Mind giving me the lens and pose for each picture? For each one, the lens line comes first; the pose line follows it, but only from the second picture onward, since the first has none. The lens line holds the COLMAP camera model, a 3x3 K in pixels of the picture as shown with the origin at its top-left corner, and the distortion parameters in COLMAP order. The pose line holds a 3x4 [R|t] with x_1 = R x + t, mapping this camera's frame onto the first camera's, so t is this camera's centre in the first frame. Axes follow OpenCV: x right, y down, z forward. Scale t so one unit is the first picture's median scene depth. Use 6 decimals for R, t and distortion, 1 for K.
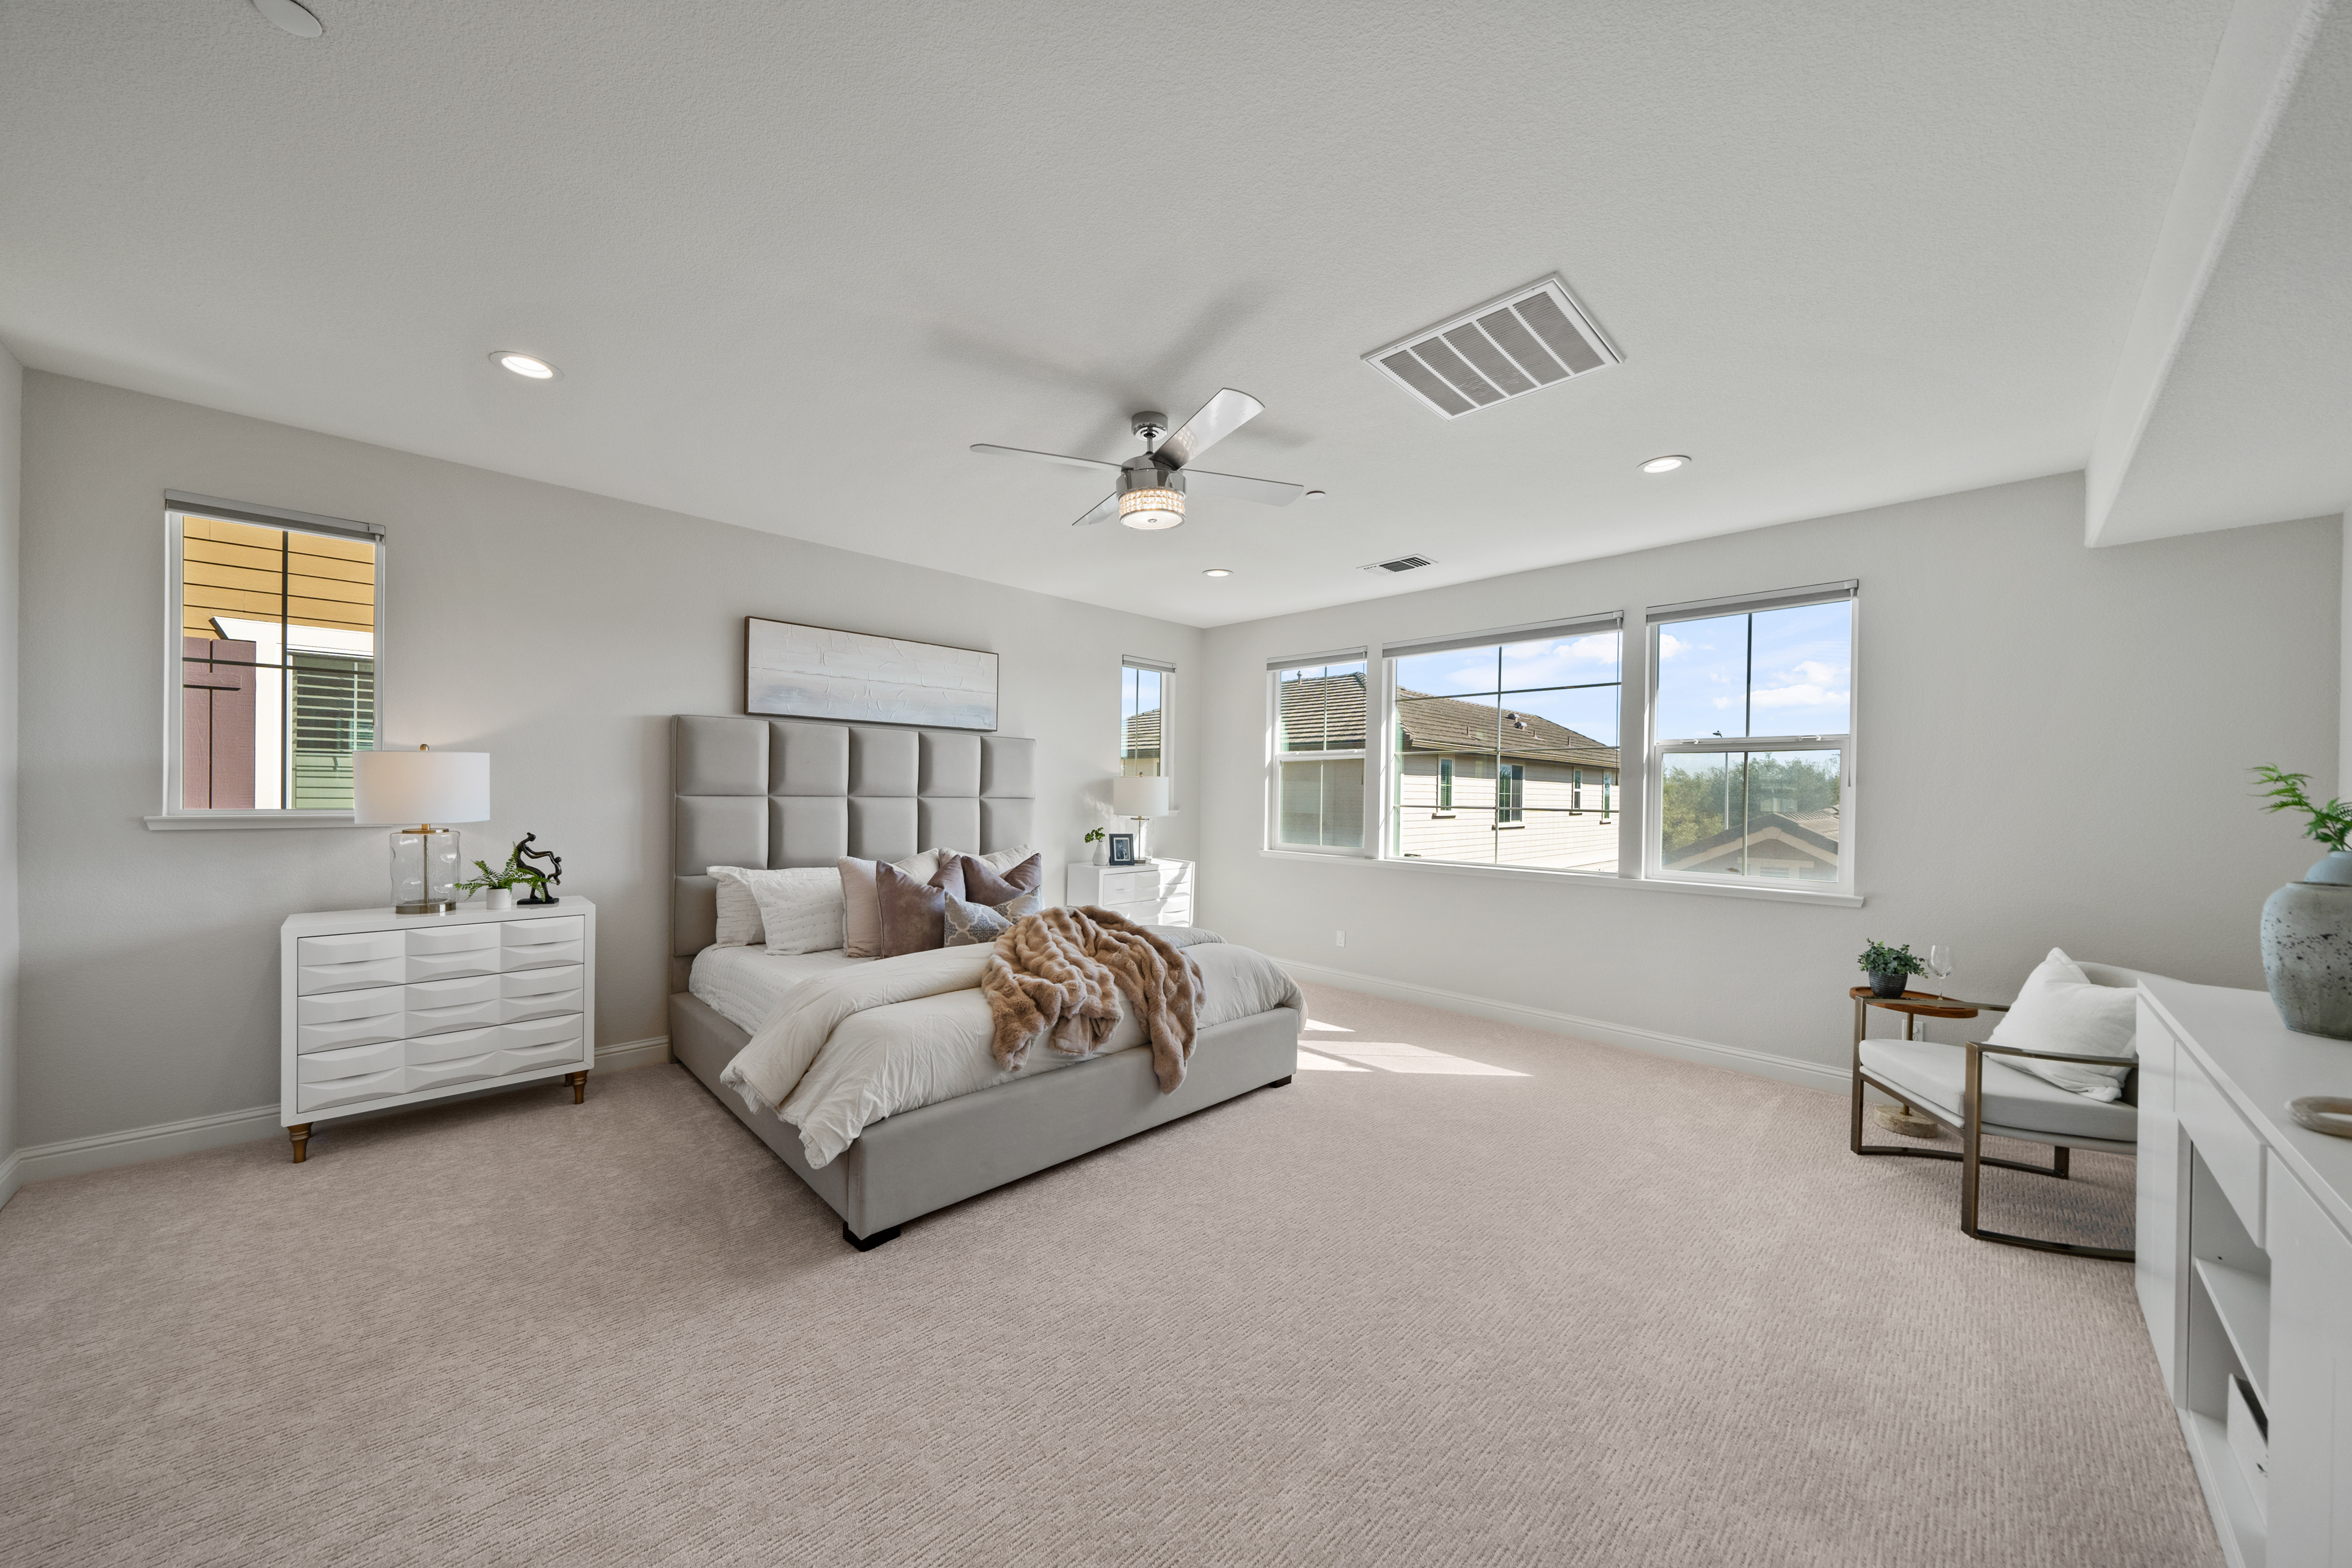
lens RADIAL K [[767.0, 0, 1174.8], [0, 767.0, 796.2], [0, 0, 1]] dist [-0.000038, 0.000033]
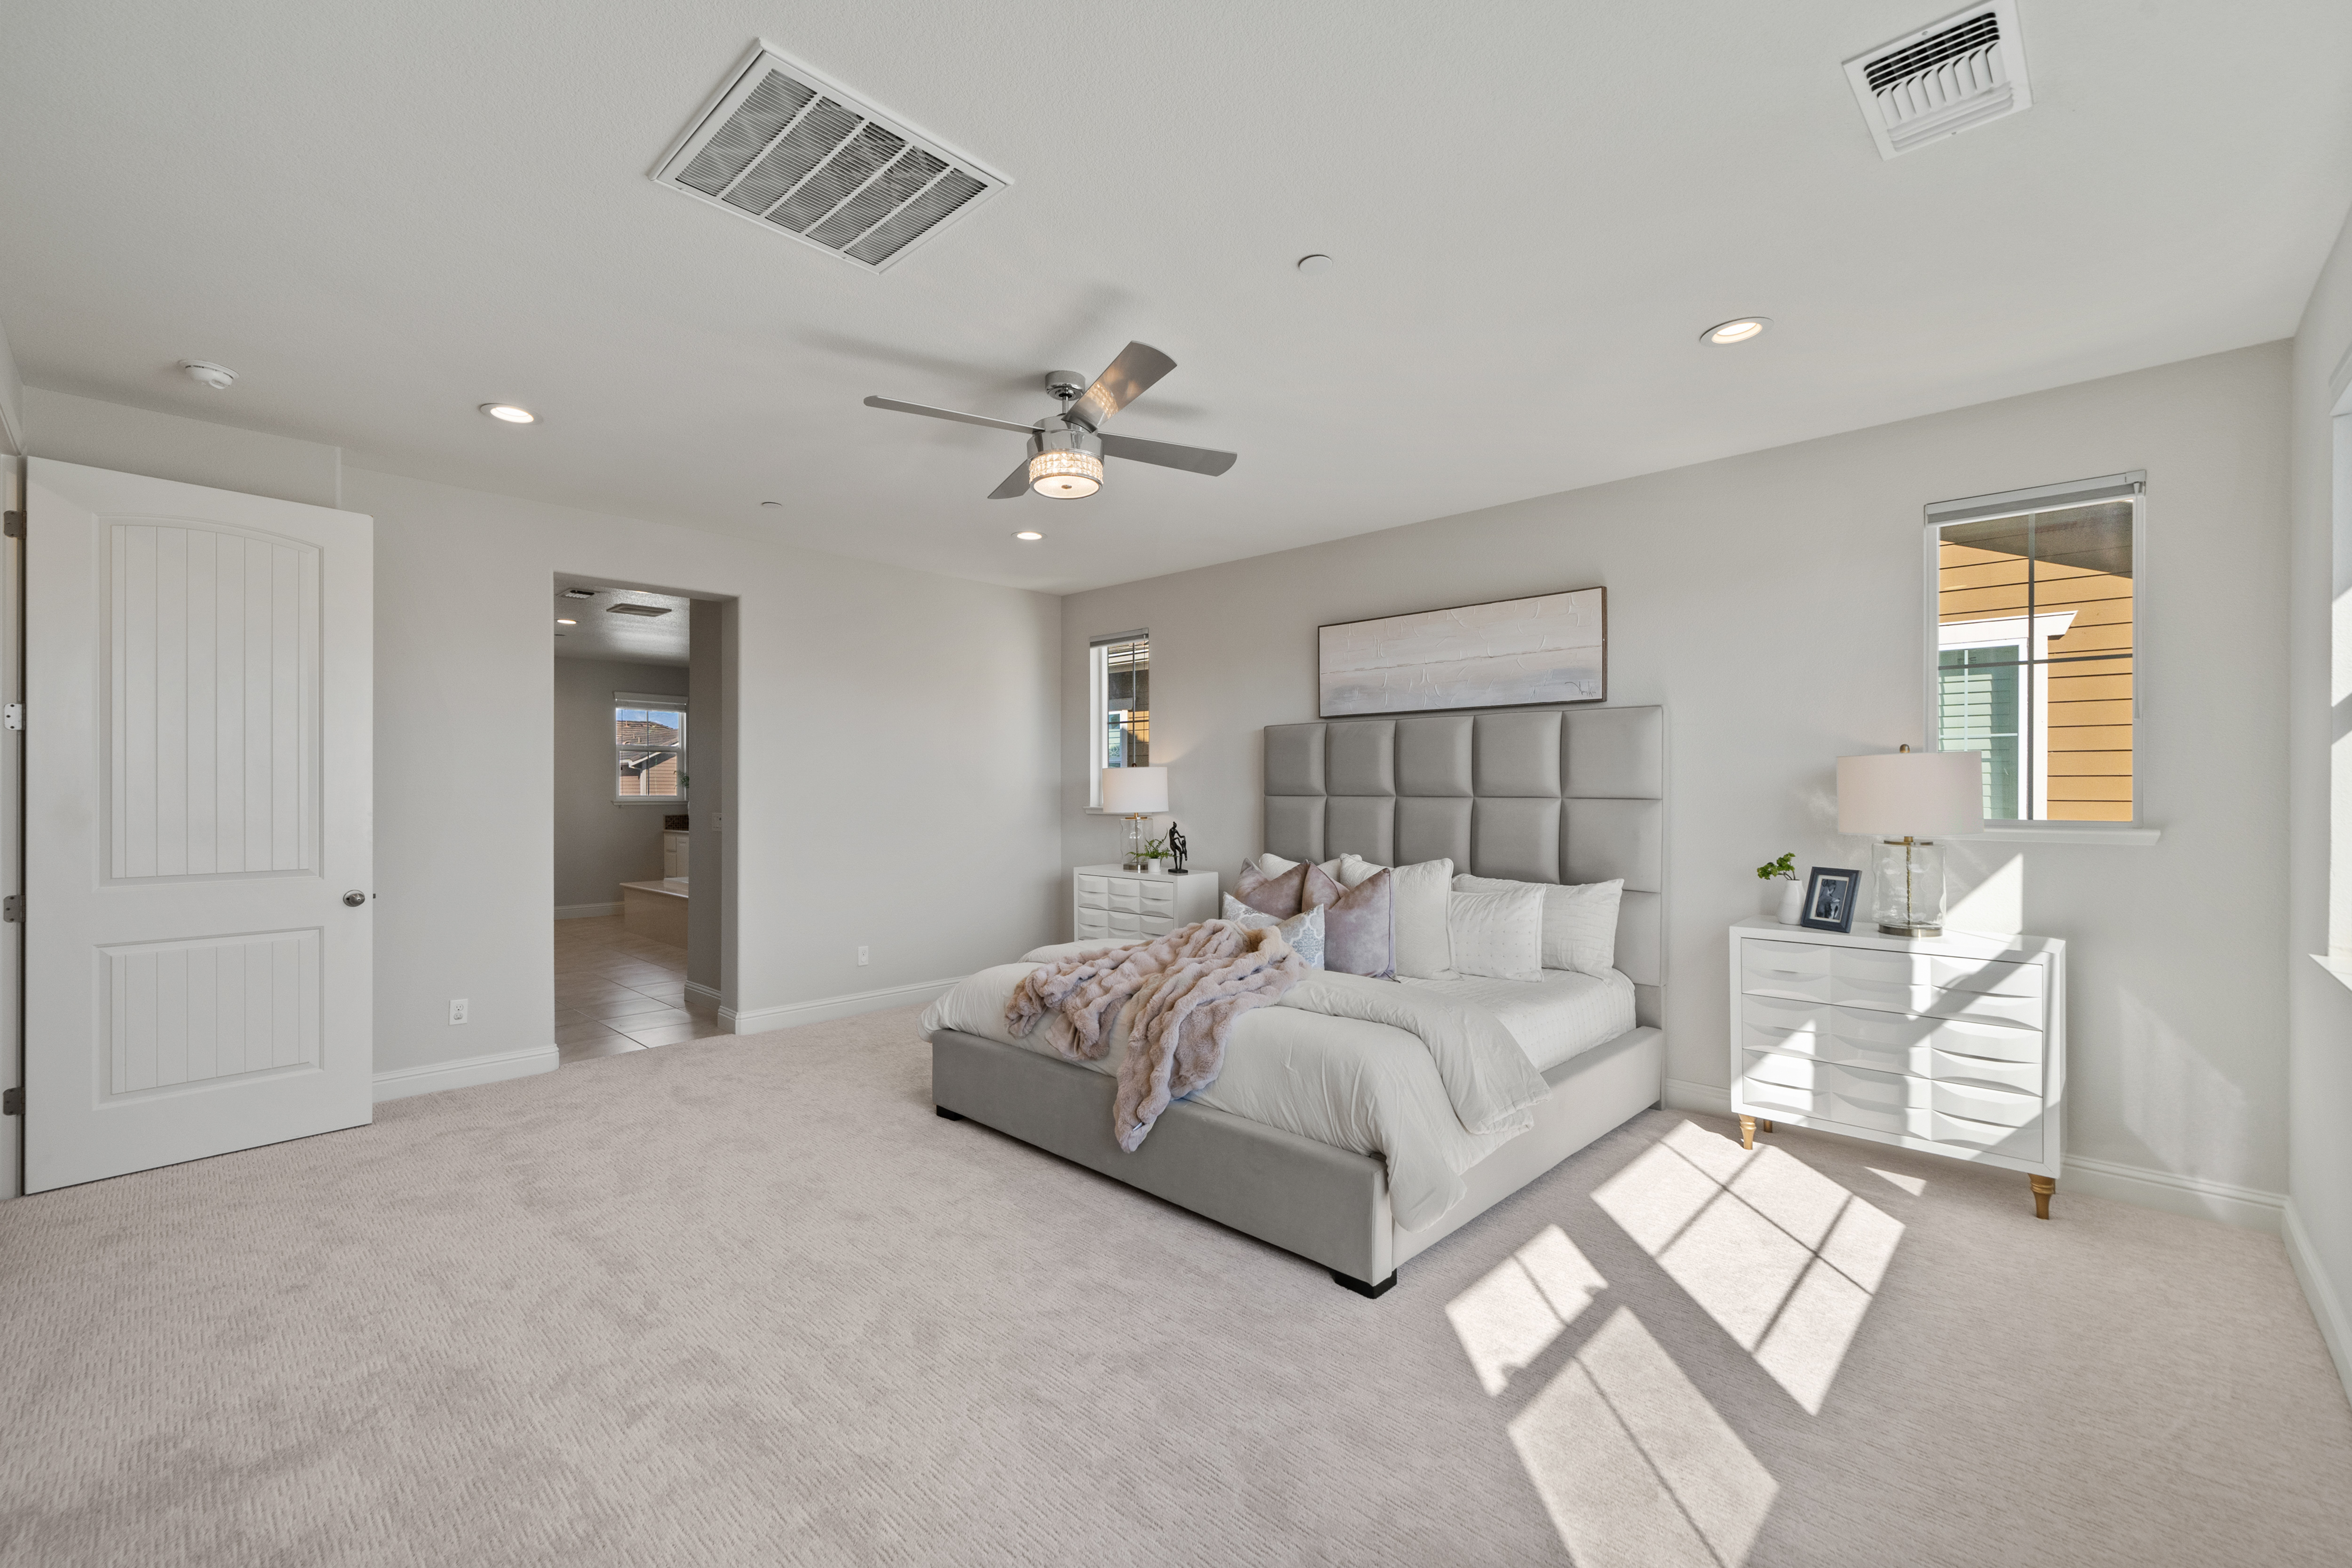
lens RADIAL K [[980.4, 0, 1186.1], [0, 980.4, 793.0], [0, 0, 1]] dist [0.009889, 0.000025]
pose [[0.052456, -0.008770, -0.998585, 0.749420], [-0.002991, 0.999956, -0.008939, 0.007815], [0.998619, 0.003455, 0.052428, 0.711889]]
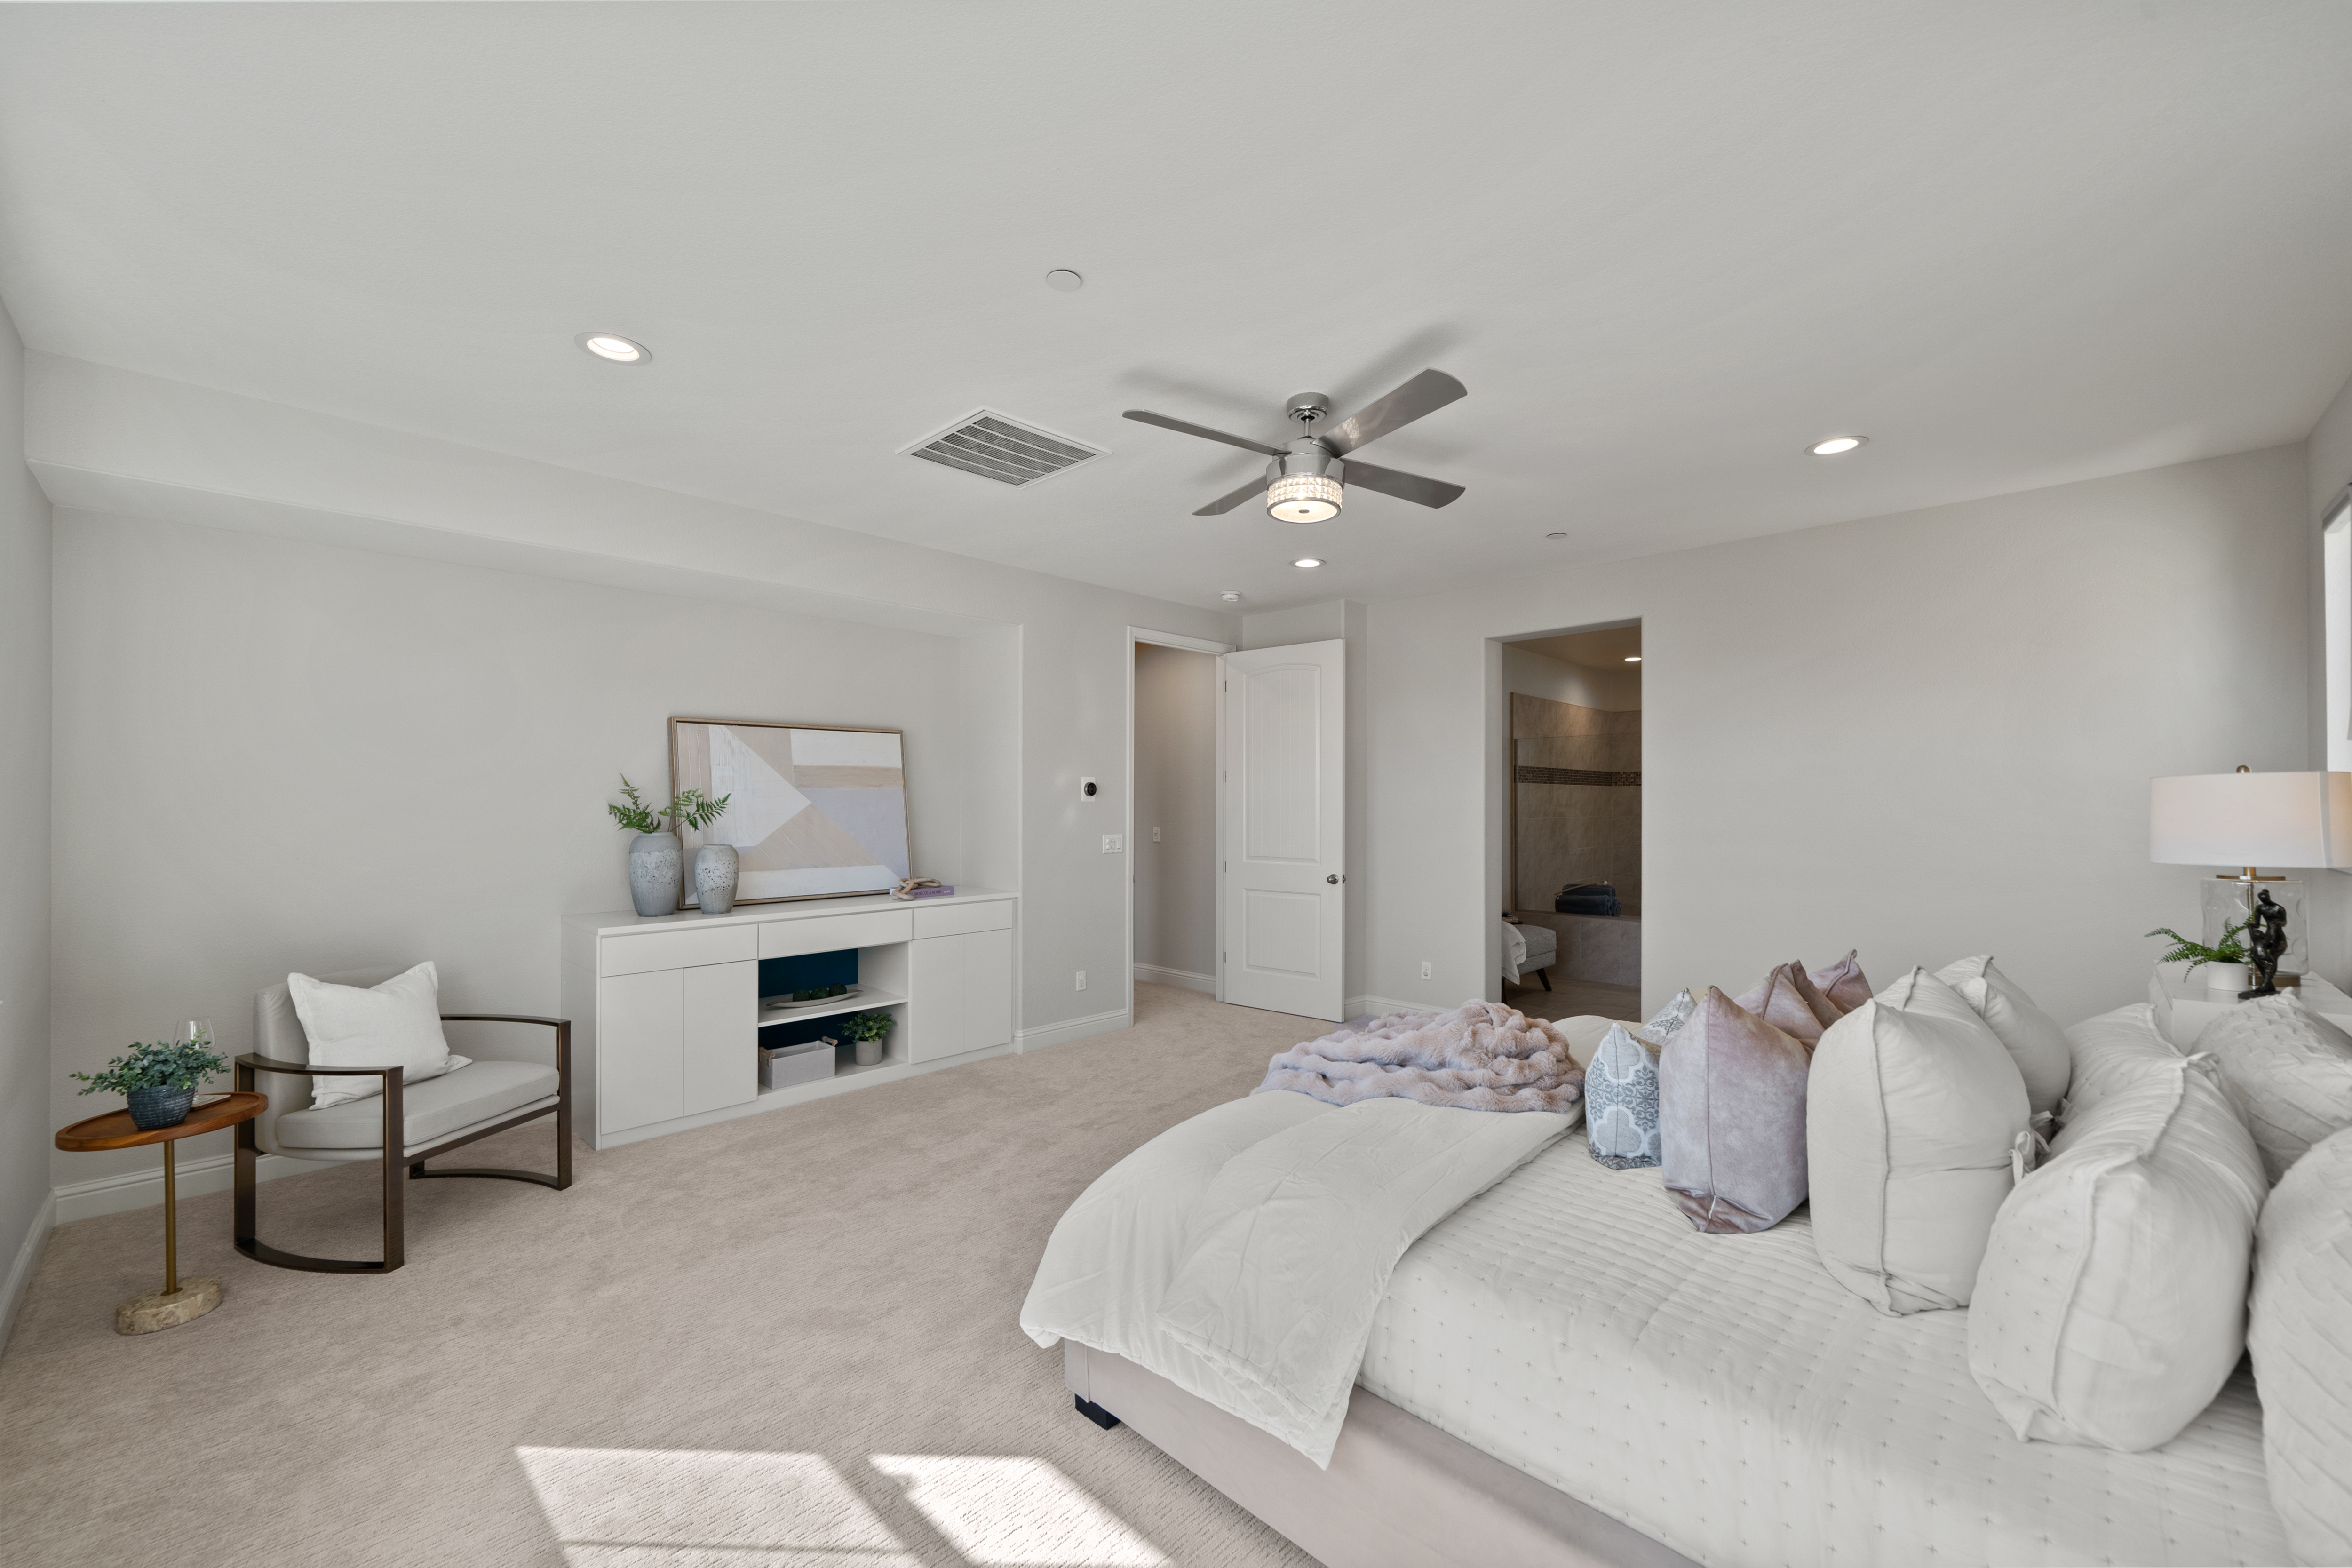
lens RADIAL K [[956.6, 0, 1157.9], [0, 956.6, 799.3], [0, 0, 1]] dist [-0.001876, -0.000125]
pose [[-0.999848, -0.012709, -0.011964, 0.094921], [-0.012723, 0.999918, 0.001082, -0.016983], [0.011950, 0.001234, -0.999928, 1.394351]]
